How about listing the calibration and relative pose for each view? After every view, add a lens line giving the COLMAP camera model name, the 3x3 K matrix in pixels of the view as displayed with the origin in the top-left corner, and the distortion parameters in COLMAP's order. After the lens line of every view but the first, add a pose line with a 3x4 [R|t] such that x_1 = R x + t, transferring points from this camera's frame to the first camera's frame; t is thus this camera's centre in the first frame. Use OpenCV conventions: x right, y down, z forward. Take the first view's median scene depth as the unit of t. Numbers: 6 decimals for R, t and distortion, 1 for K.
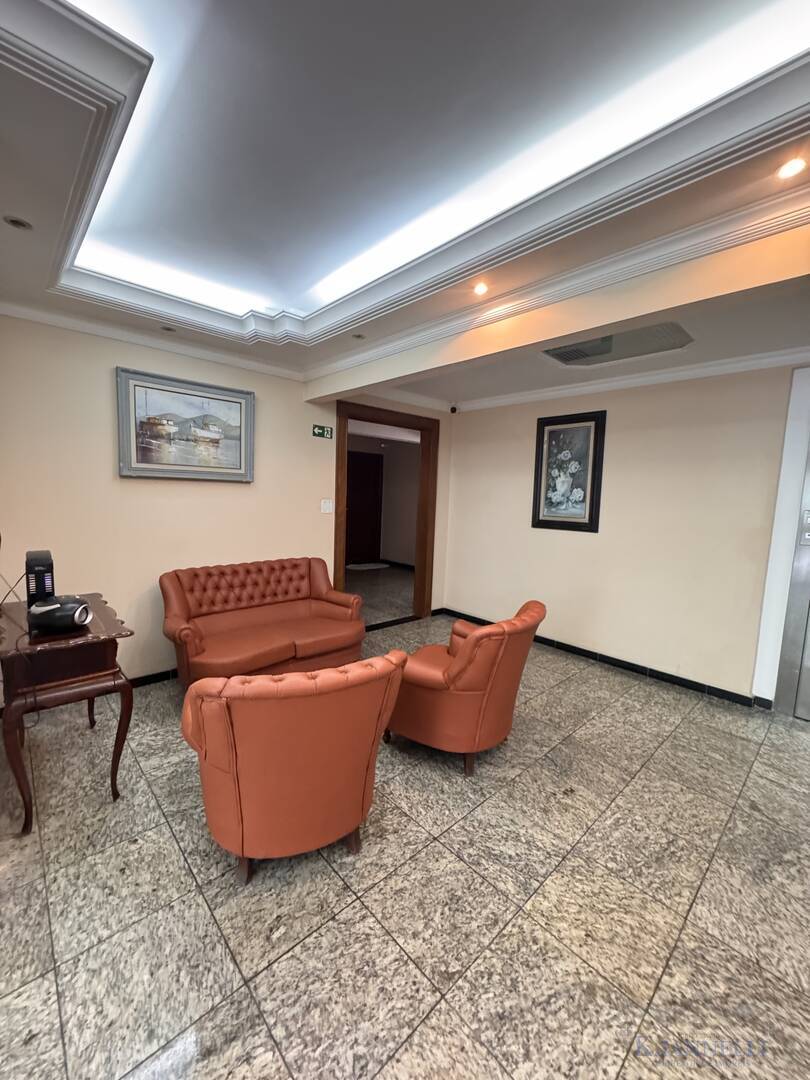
lens RADIAL K [[432.4, 0, 405.0], [0, 432.4, 540.0], [0, 0, 1]] dist [-0.002313, -0.000039]
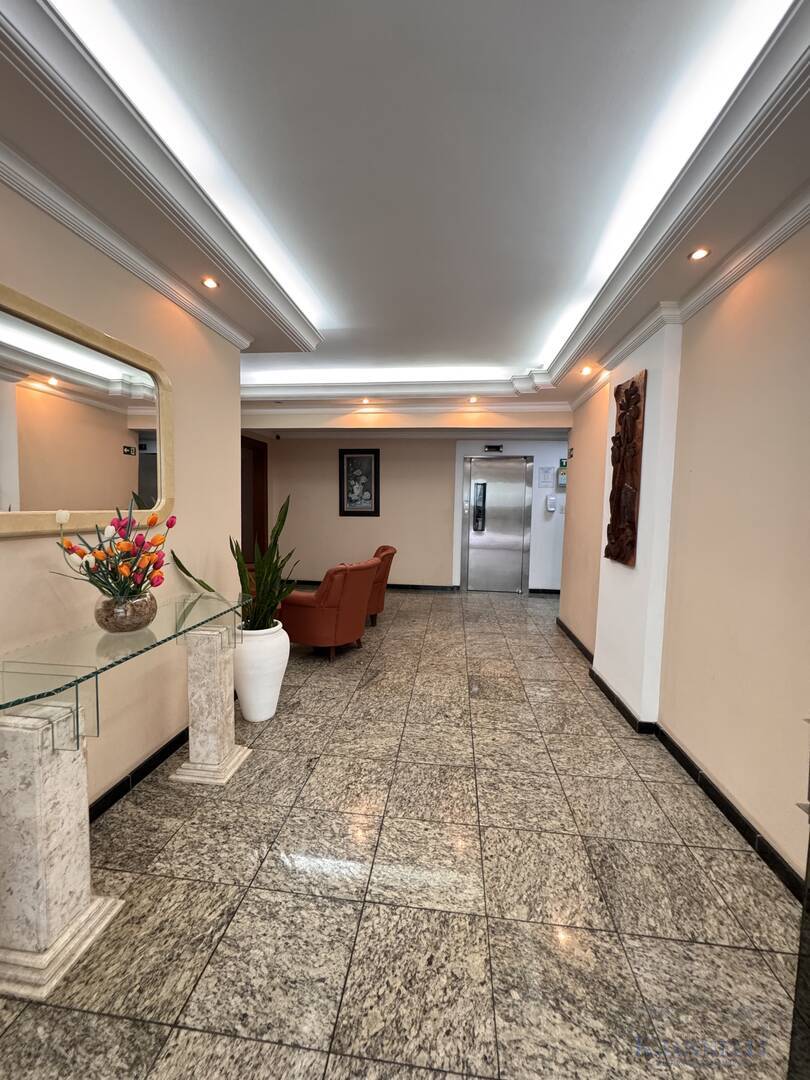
lens RADIAL K [[432.4, 0, 405.0], [0, 432.4, 540.0], [0, 0, 1]] dist [-0.002313, -0.000039]
pose [[0.764316, -0.075496, 0.640407, -0.605958], [0.081264, 0.996482, 0.020486, 0.050432], [-0.639701, 0.036384, 0.767762, -0.423694]]
